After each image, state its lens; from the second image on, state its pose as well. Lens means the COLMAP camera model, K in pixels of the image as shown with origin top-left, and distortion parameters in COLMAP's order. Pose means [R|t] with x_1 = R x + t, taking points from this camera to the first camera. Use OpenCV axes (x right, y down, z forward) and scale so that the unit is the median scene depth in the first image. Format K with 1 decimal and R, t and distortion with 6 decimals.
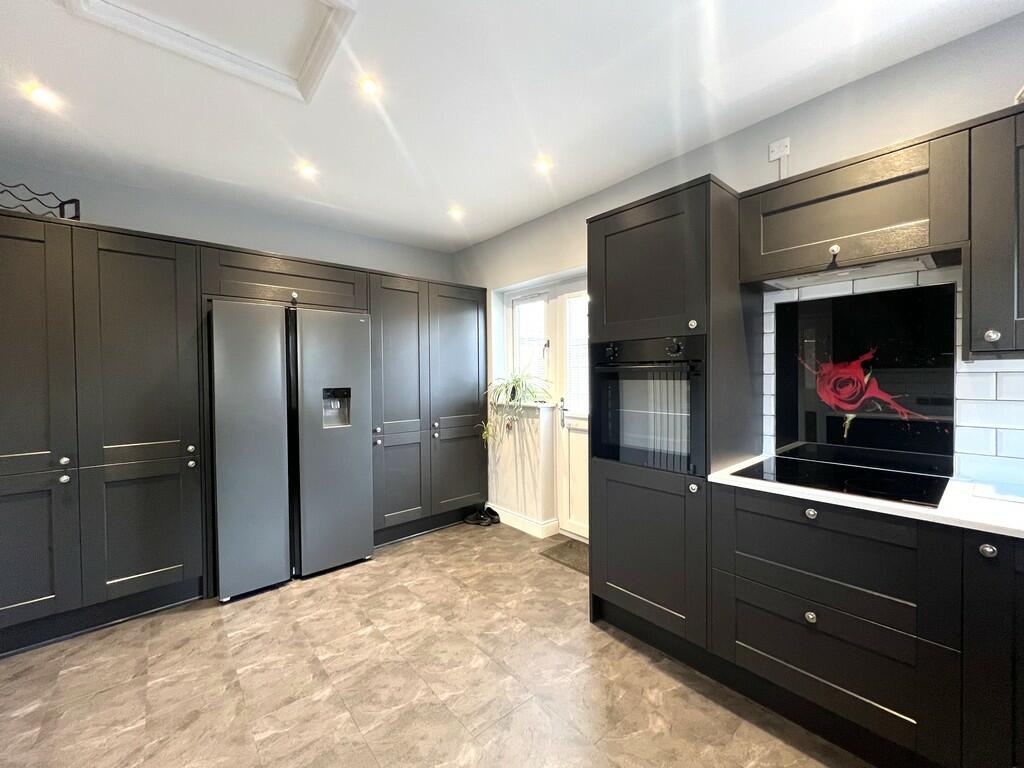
lens RADIAL K [[413.1, 0, 507.2], [0, 413.1, 380.9], [0, 0, 1]] dist [-0.001548, -0.000577]
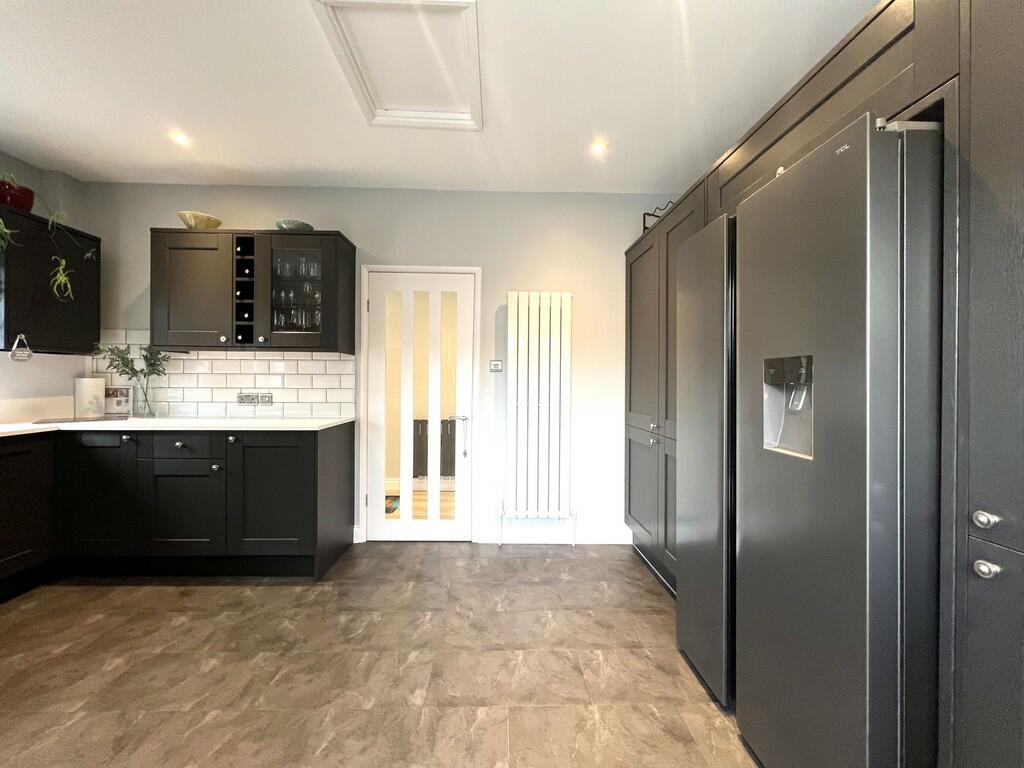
lens RADIAL K [[410.6, 0, 507.5], [0, 410.6, 381.4], [0, 0, 1]] dist [0.002207, 0.000193]
pose [[-0.621433, 0.010845, -0.783392, 0.061529], [-0.008656, 0.999748, 0.020706, 0.029843], [0.783419, 0.019648, -0.621183, 0.866176]]
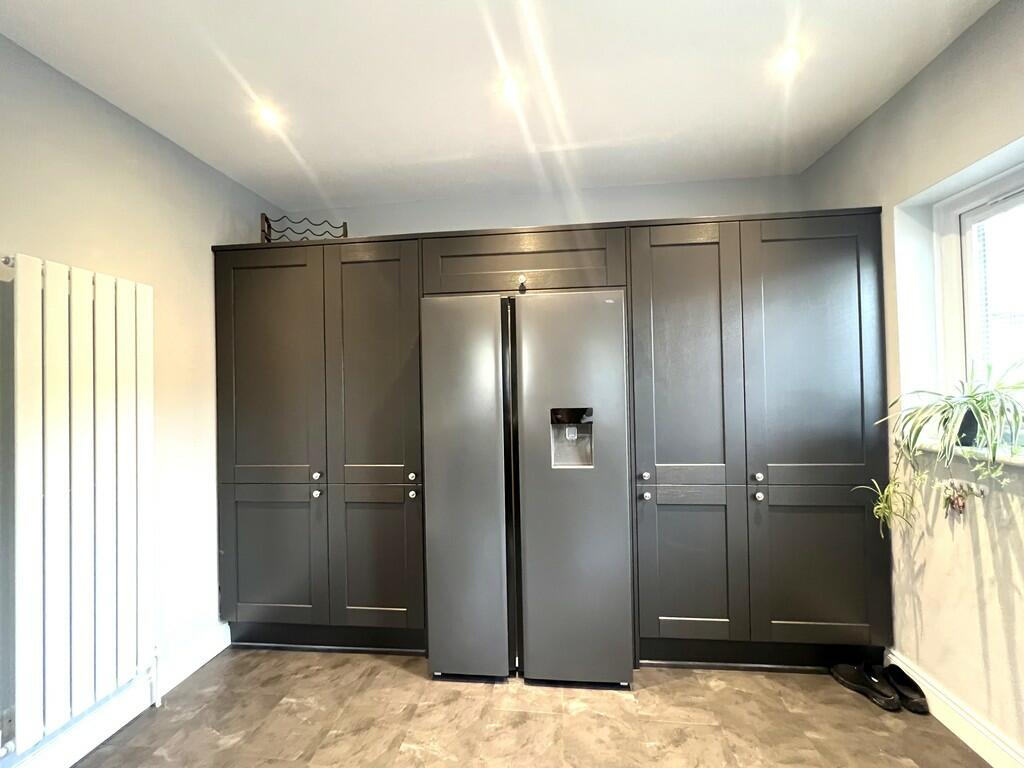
lens RADIAL K [[413.1, 0, 511.6], [0, 413.1, 382.5], [0, 0, 1]] dist [-0.001548, -0.000577]
pose [[0.687260, -0.013908, -0.726279, 0.000979], [0.004898, 0.999883, -0.014513, -0.012141], [0.726395, 0.006417, 0.687247, 0.400480]]
